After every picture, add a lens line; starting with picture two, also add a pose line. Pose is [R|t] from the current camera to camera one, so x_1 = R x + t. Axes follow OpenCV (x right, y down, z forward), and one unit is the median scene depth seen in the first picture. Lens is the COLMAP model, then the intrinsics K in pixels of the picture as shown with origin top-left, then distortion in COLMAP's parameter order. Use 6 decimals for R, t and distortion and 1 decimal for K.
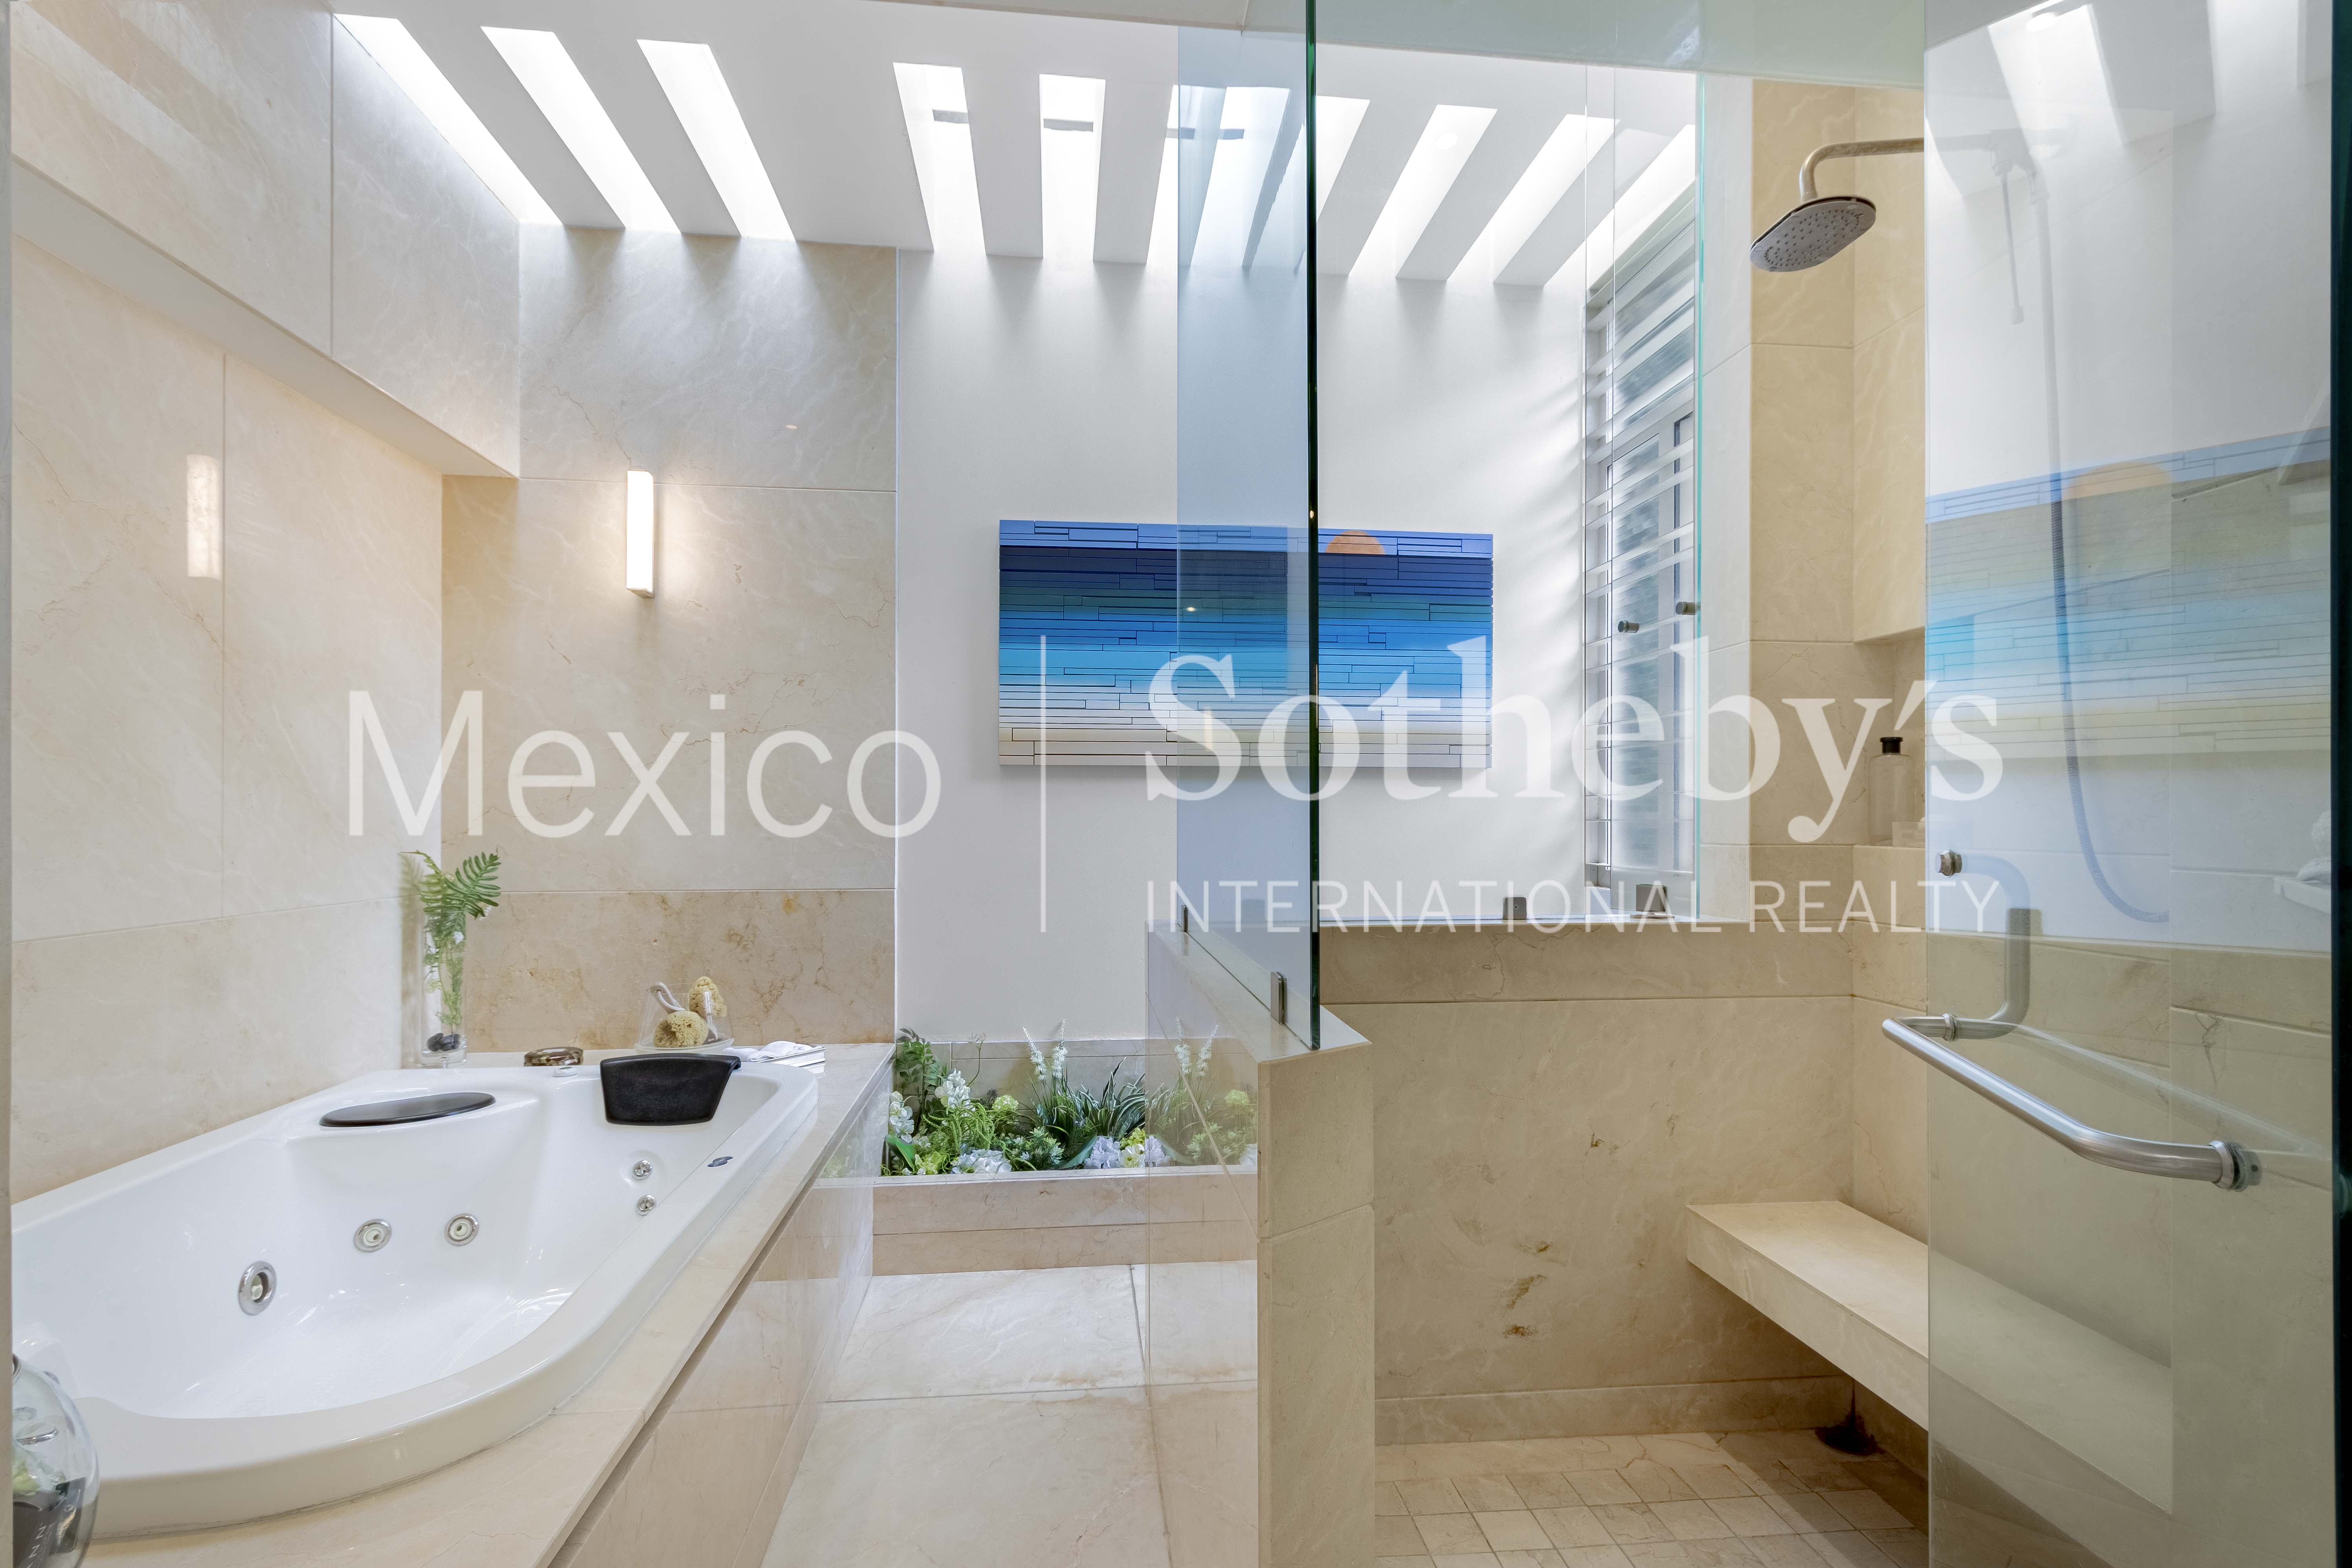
lens RADIAL K [[1100.0, 0, 1174.9], [0, 1100.0, 793.6], [0, 0, 1]] dist [0.000341, 0.000024]
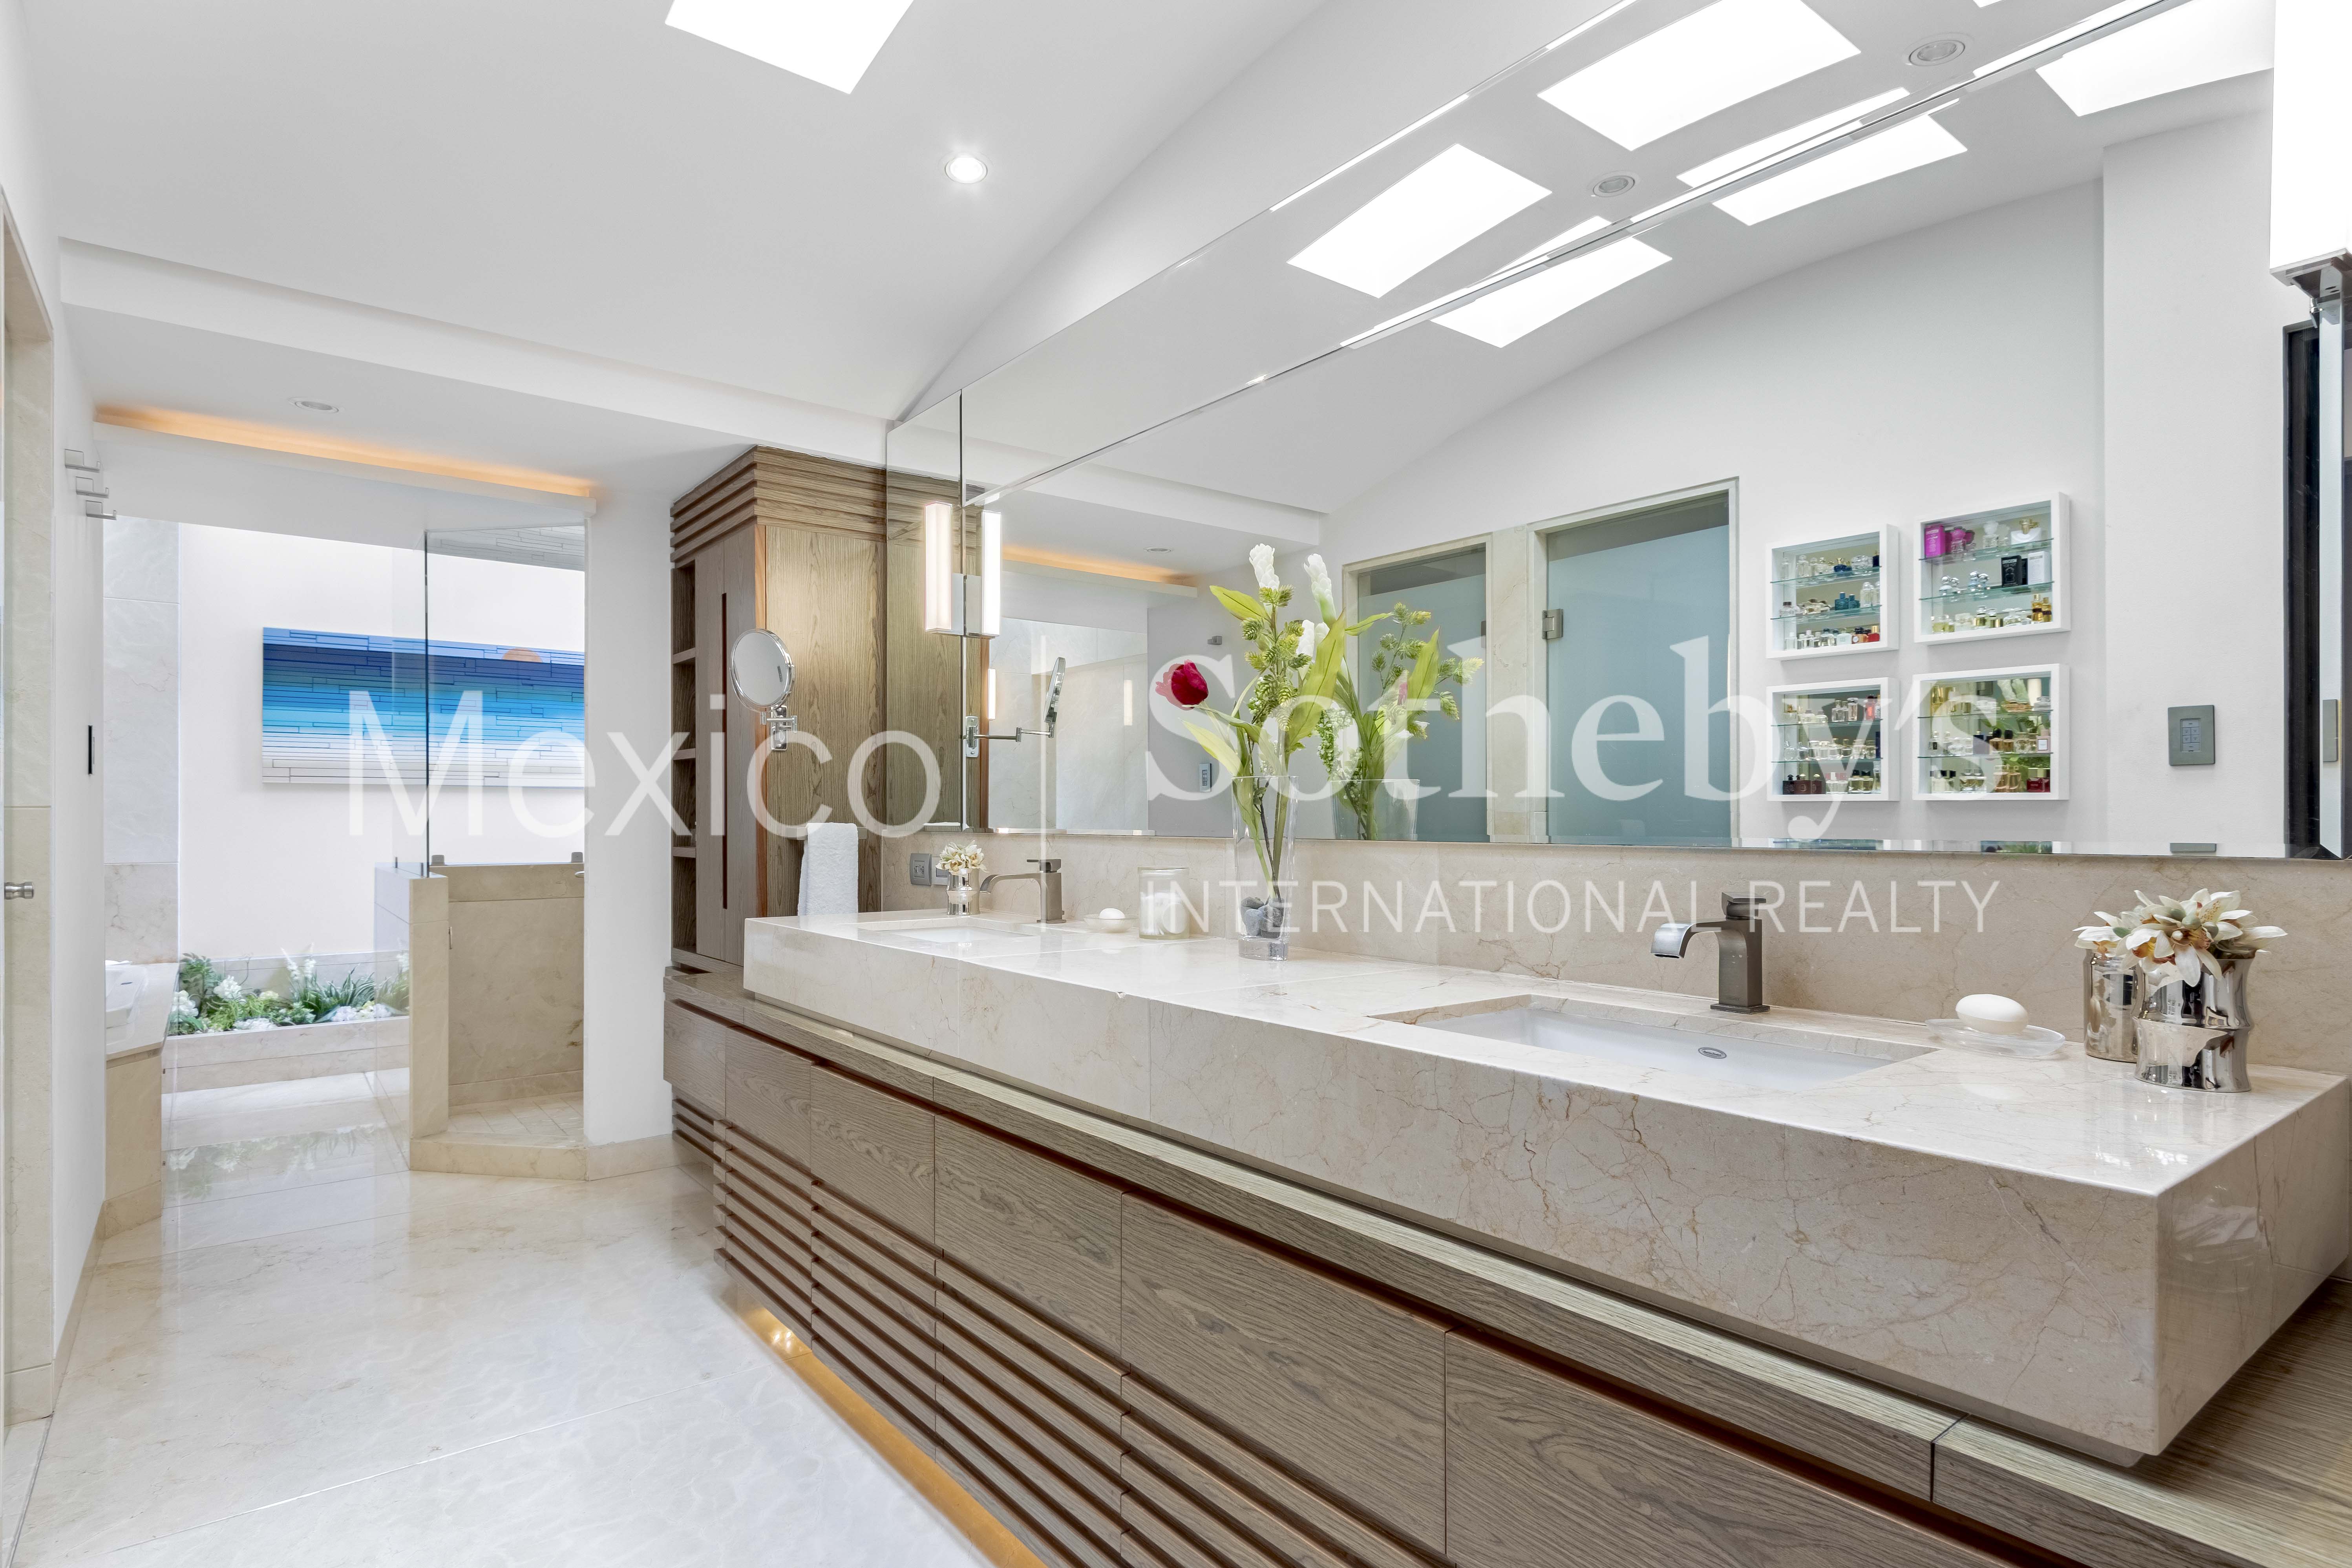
lens RADIAL K [[1215.3, 0, 1169.7], [0, 1215.3, 802.5], [0, 0, 1]] dist [-0.003675, 0.000607]
pose [[0.857043, -0.007923, 0.515185, 0.060886], [0.003531, 0.999949, 0.009505, -0.007067], [-0.515233, -0.006327, 0.857027, -1.188281]]
